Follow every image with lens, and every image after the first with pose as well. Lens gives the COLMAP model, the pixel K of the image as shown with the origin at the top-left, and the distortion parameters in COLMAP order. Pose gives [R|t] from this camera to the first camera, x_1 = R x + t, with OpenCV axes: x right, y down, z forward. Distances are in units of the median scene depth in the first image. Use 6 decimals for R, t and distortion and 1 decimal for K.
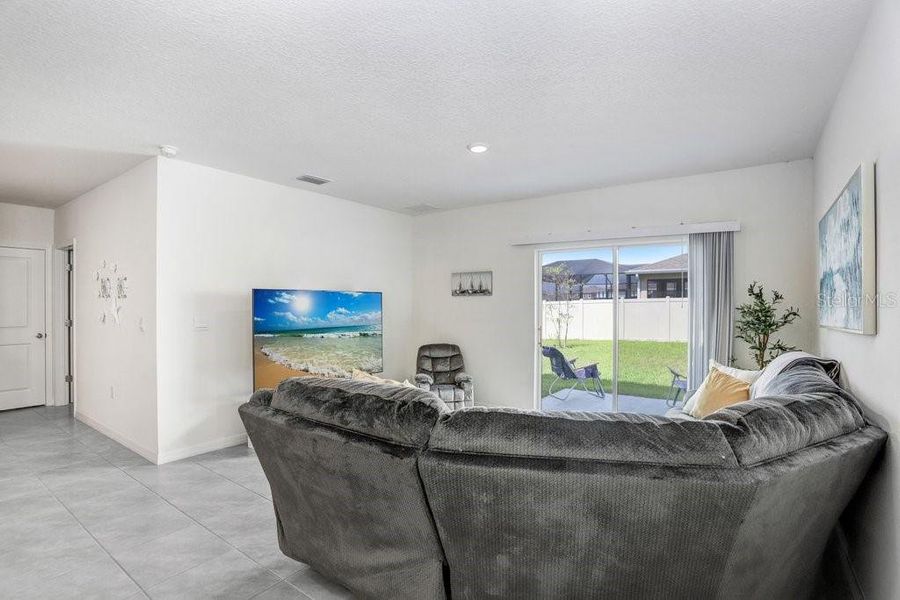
lens RADIAL K [[417.8, 0, 438.8], [0, 417.8, 303.8], [0, 0, 1]] dist [-0.071387, 0.022923]
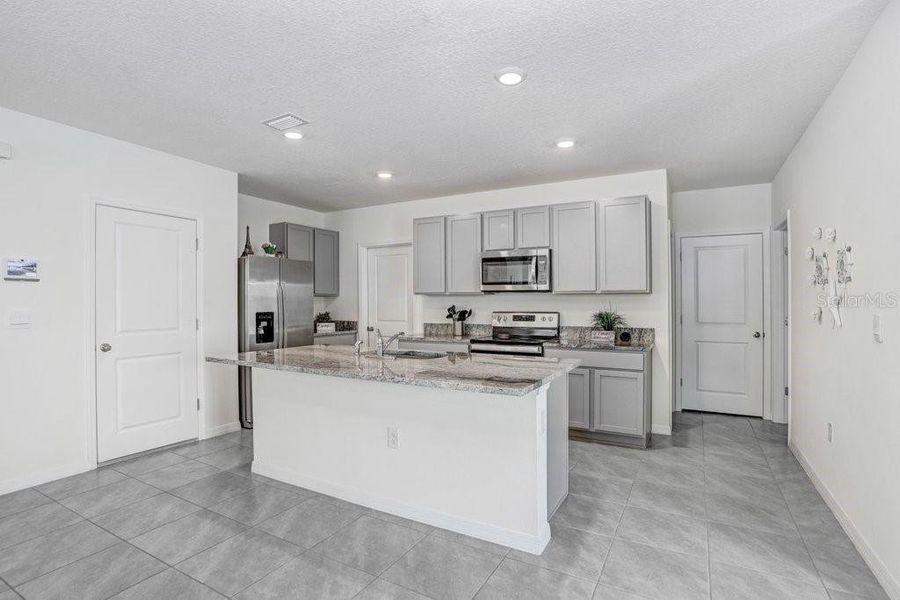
lens RADIAL K [[448.1, 0, 464.4], [0, 448.1, 302.2], [0, 0, 1]] dist [-0.068098, 0.030568]
pose [[0.128235, -0.001886, -0.991742, -0.218190], [0.000399, 0.999998, -0.001851, 0.016536], [0.991744, -0.000158, 0.128235, 0.355503]]
